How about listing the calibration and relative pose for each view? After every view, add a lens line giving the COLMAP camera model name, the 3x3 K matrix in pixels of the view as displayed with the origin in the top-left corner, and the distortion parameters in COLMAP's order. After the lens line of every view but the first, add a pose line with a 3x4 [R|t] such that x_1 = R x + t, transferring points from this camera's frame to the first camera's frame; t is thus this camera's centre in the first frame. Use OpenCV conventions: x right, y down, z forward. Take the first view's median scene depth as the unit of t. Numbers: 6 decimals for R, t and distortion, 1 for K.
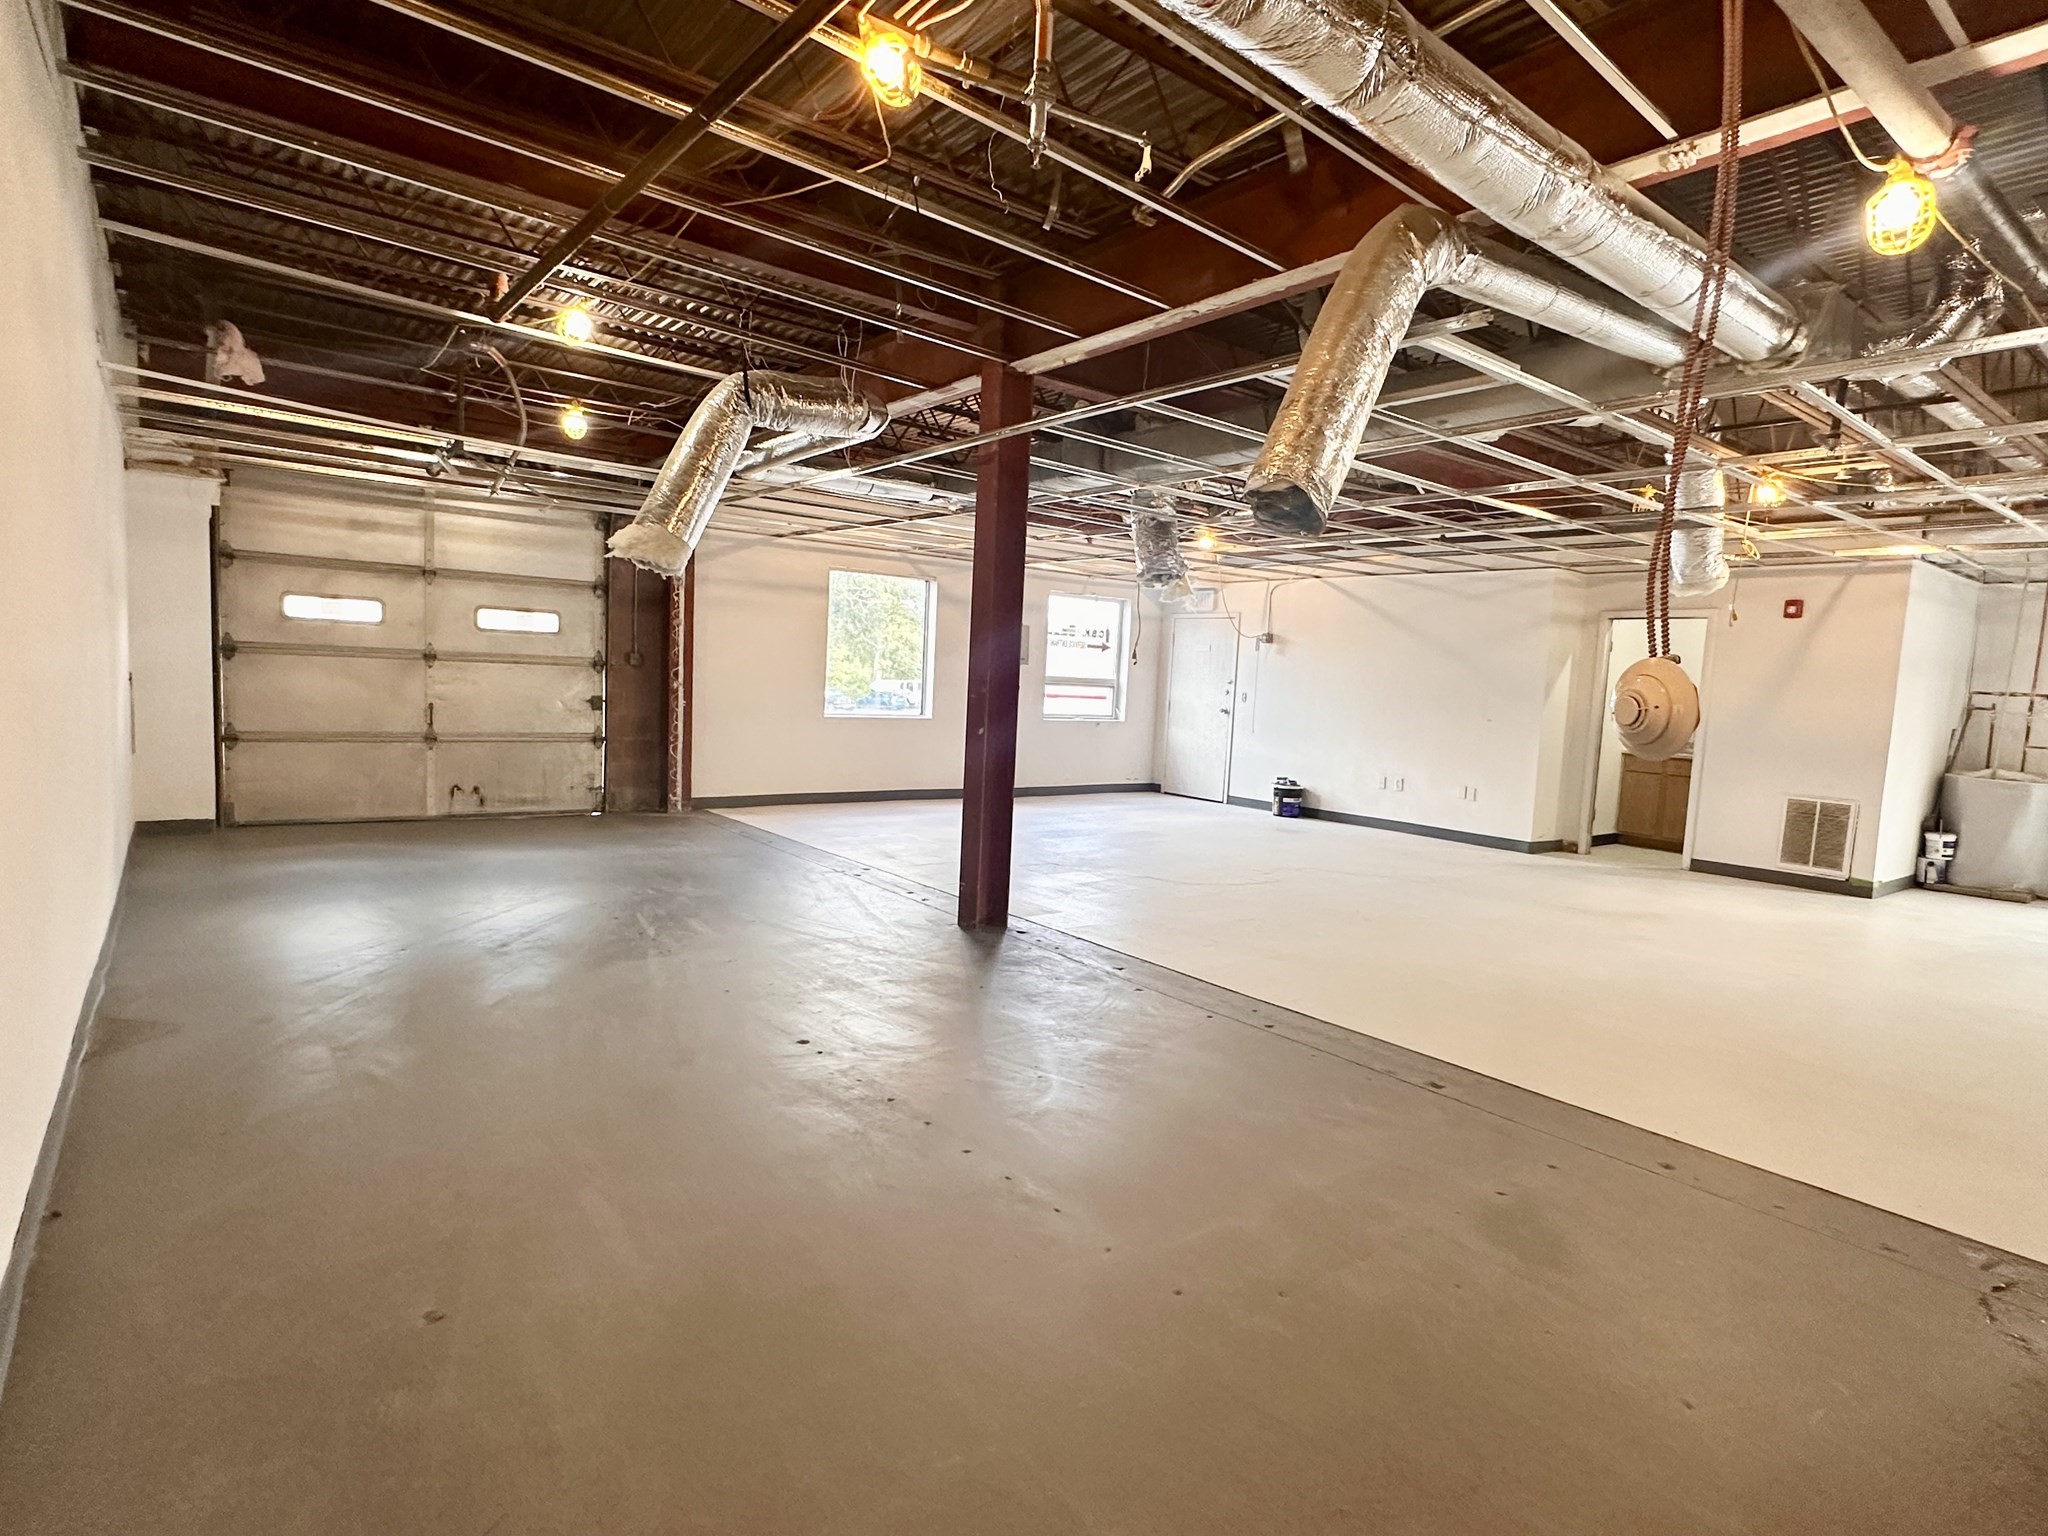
lens RADIAL K [[1088.1, 0, 1024.0], [0, 1088.1, 768.0], [0, 0, 1]] dist [0.000925, 0.000075]
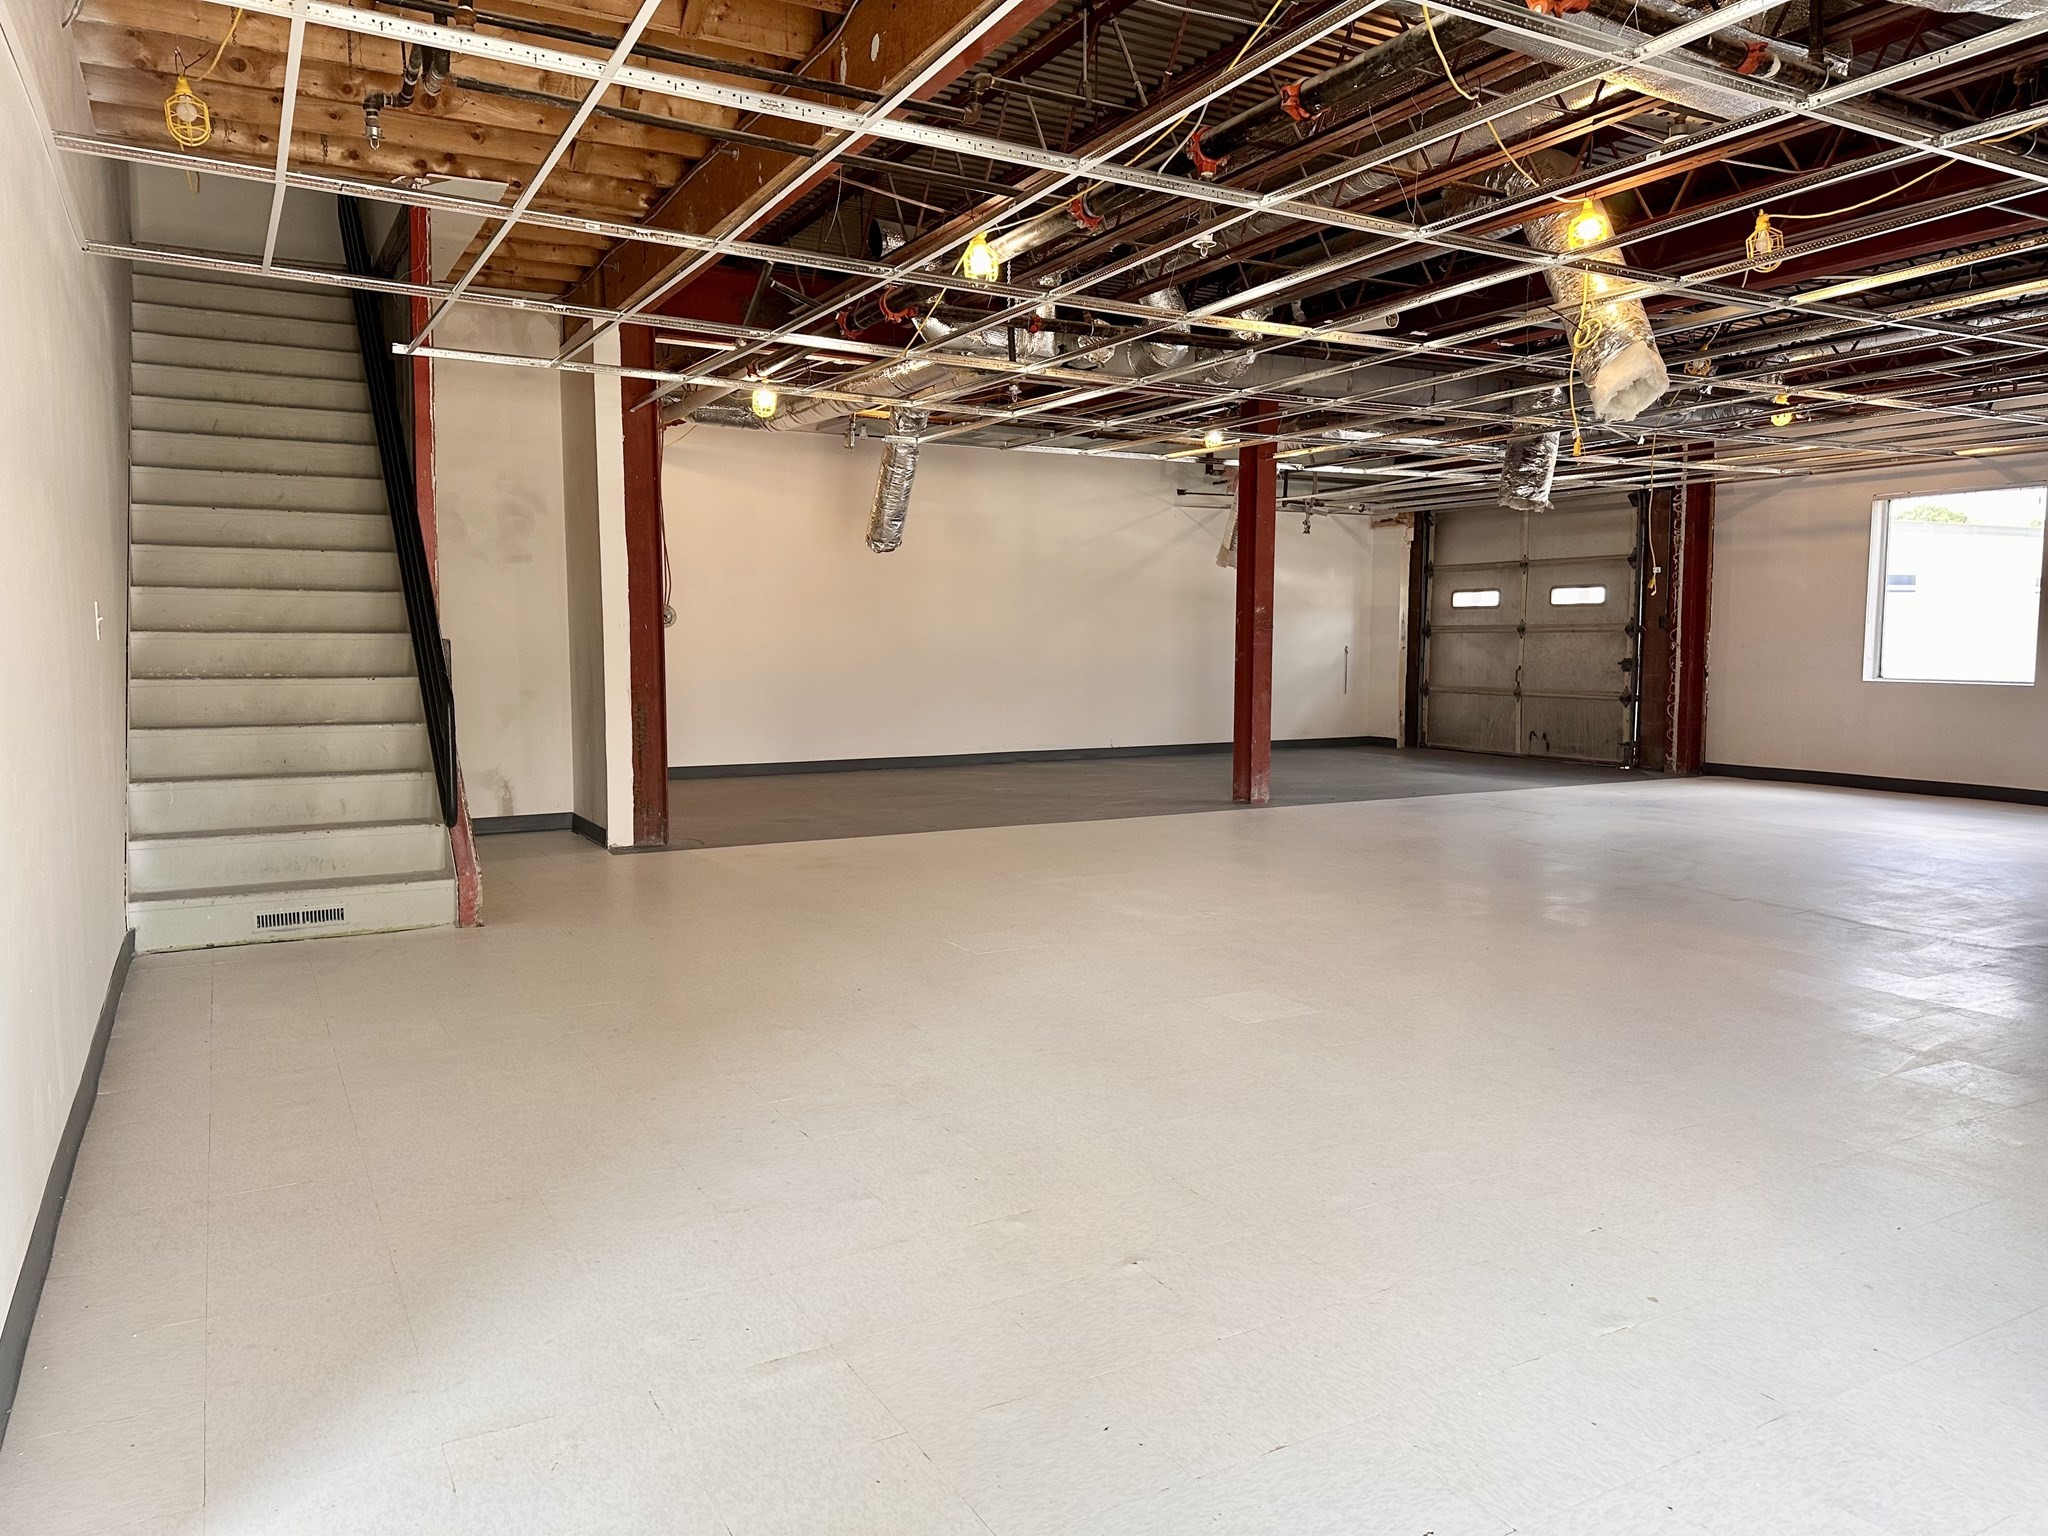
lens RADIAL K [[1407.1, 0, 1024.0], [0, 1407.1, 768.0], [0, 0, 1]] dist [0.153880, -0.265626]
pose [[-0.142149, 0.043651, -0.988882, 1.163655], [-0.091402, 0.994180, 0.057023, 0.016806], [0.985616, 0.098492, -0.137332, 0.637668]]
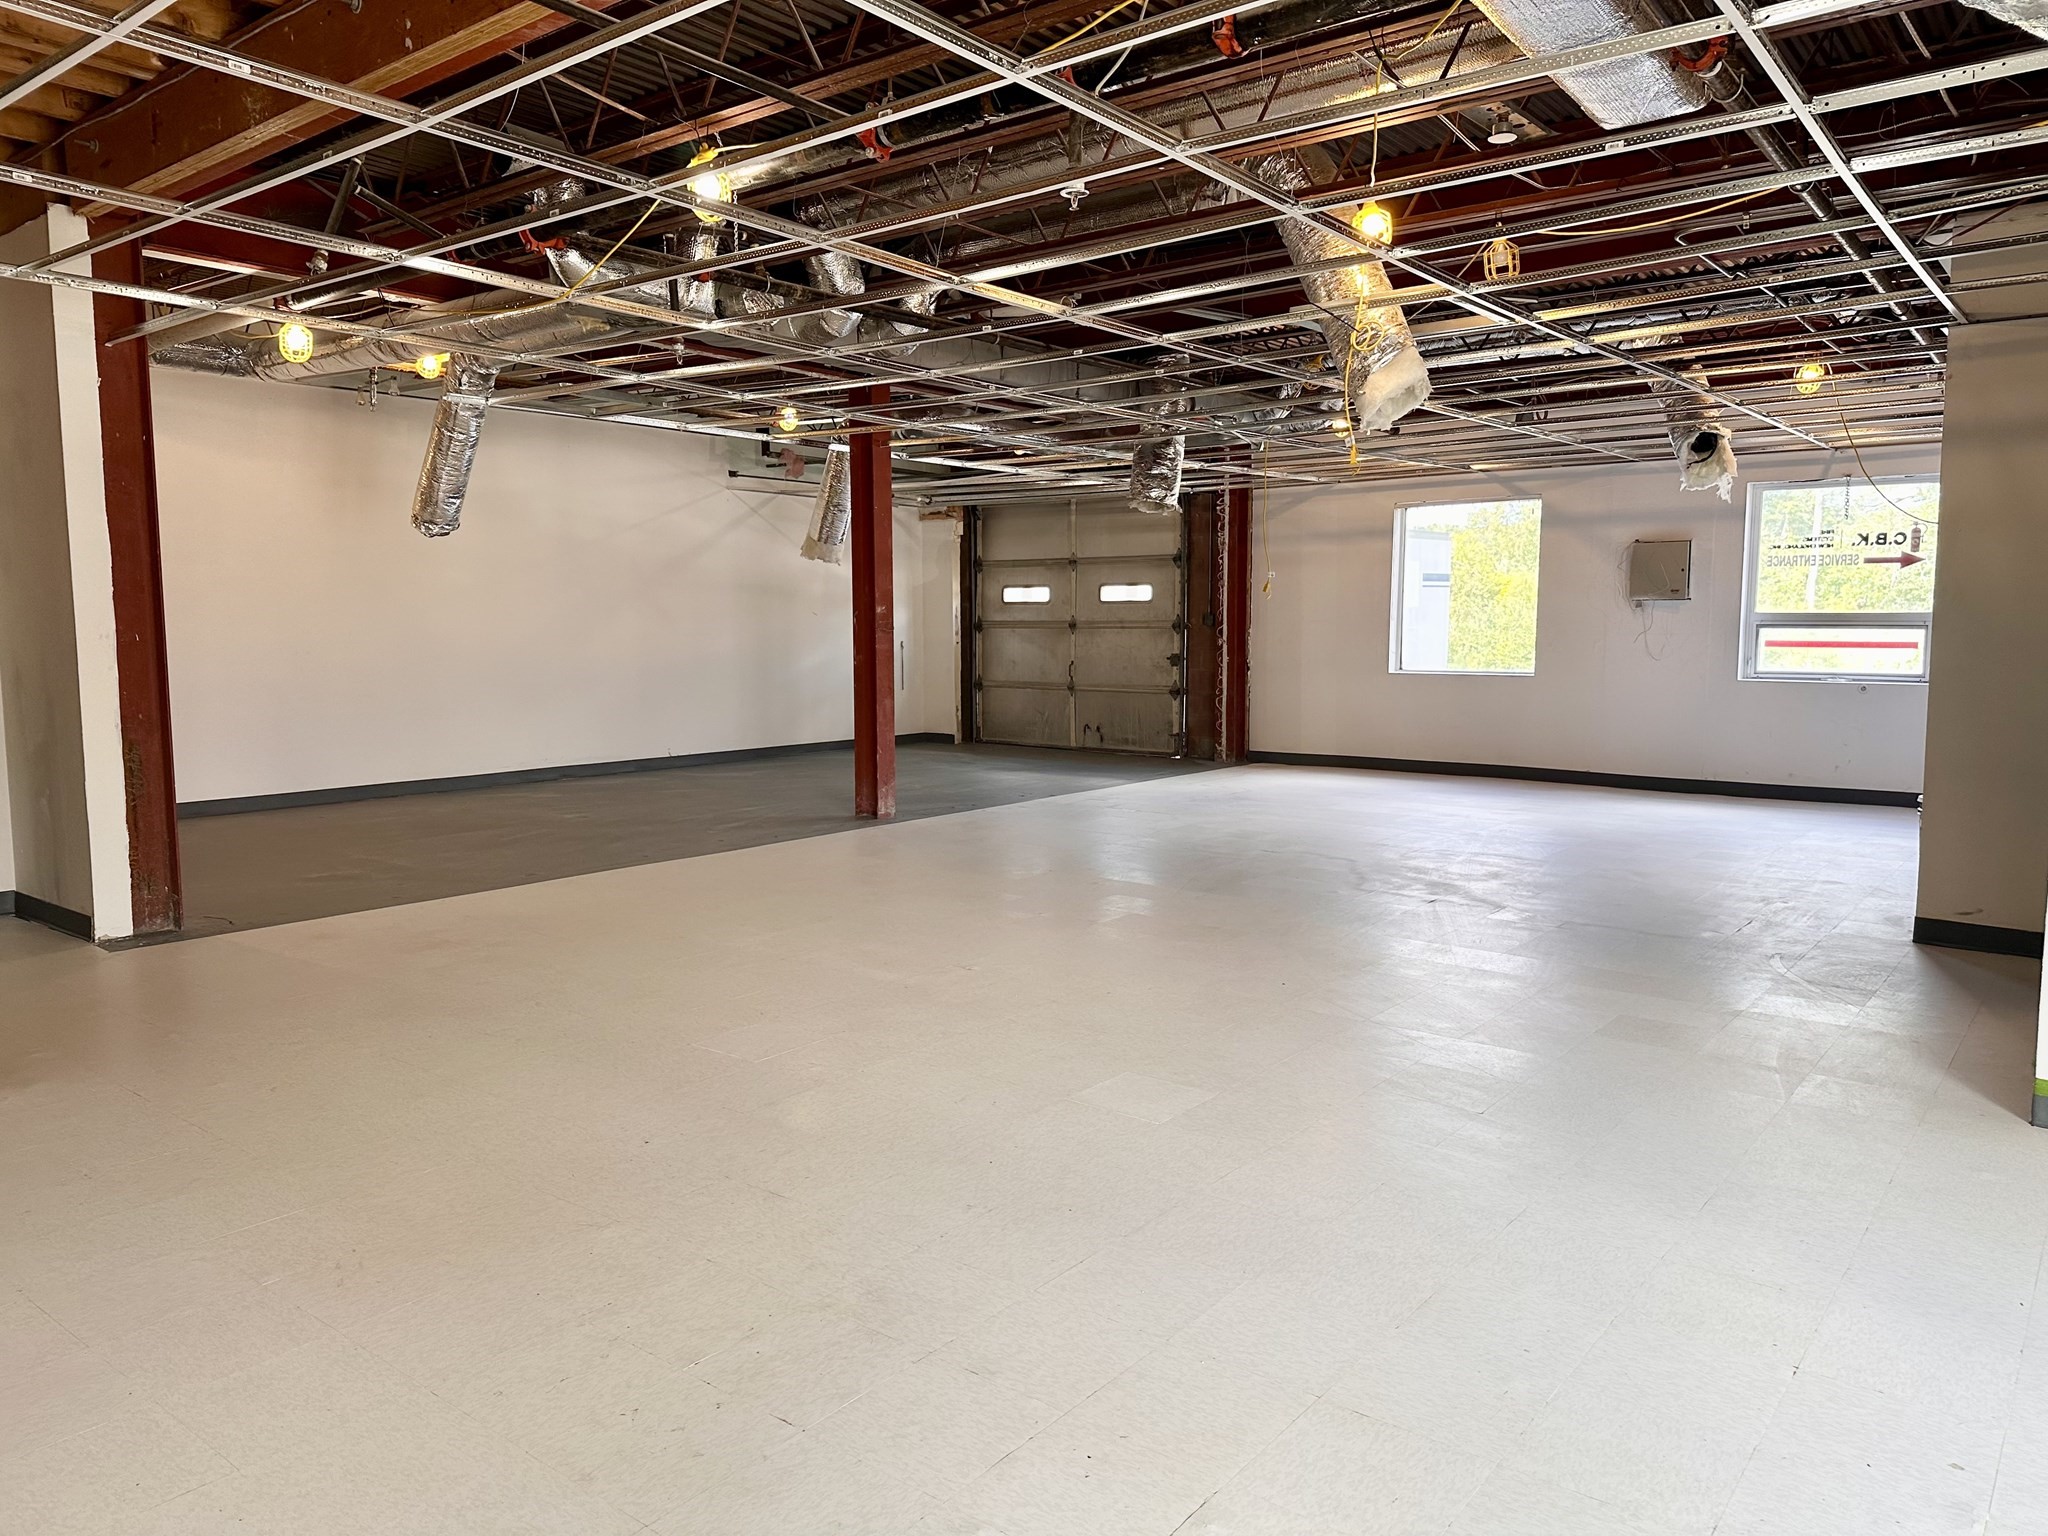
lens RADIAL K [[1407.1, 0, 1024.0], [0, 1407.1, 768.0], [0, 0, 1]] dist [0.153880, -0.265626]
pose [[0.249170, 0.054286, -0.966937, 1.052345], [-0.067659, 0.996964, 0.038537, 0.007585], [0.966093, 0.055820, 0.252086, 0.497900]]
